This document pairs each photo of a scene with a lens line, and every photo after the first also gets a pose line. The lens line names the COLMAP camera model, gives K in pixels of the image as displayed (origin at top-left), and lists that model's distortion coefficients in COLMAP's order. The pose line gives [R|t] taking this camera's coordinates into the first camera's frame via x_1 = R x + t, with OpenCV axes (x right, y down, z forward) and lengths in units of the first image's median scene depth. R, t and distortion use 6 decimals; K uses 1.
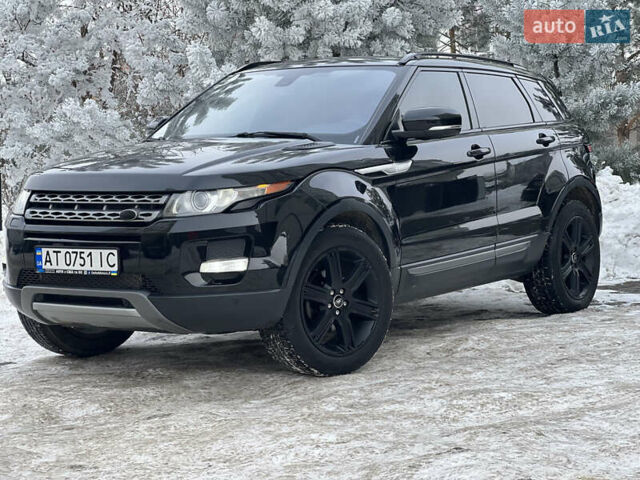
lens RADIAL K [[1600.5, 0, 320.0], [0, 1600.5, 240.0], [0, 0, 1]] dist [0.254183, 0.897870]
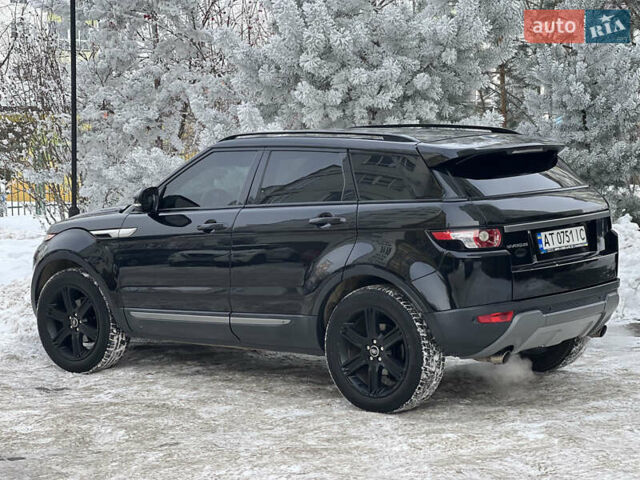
lens RADIAL K [[1601.8, 0, 309.9], [0, 1601.8, 238.6], [0, 0, 1]] dist [0.054589, 5.885329]
pose [[0.997073, 0.022249, -0.073152, 0.070591], [-0.022314, 0.999751, -0.000066, -0.037800], [0.073132, 0.001698, 0.997321, -0.166056]]
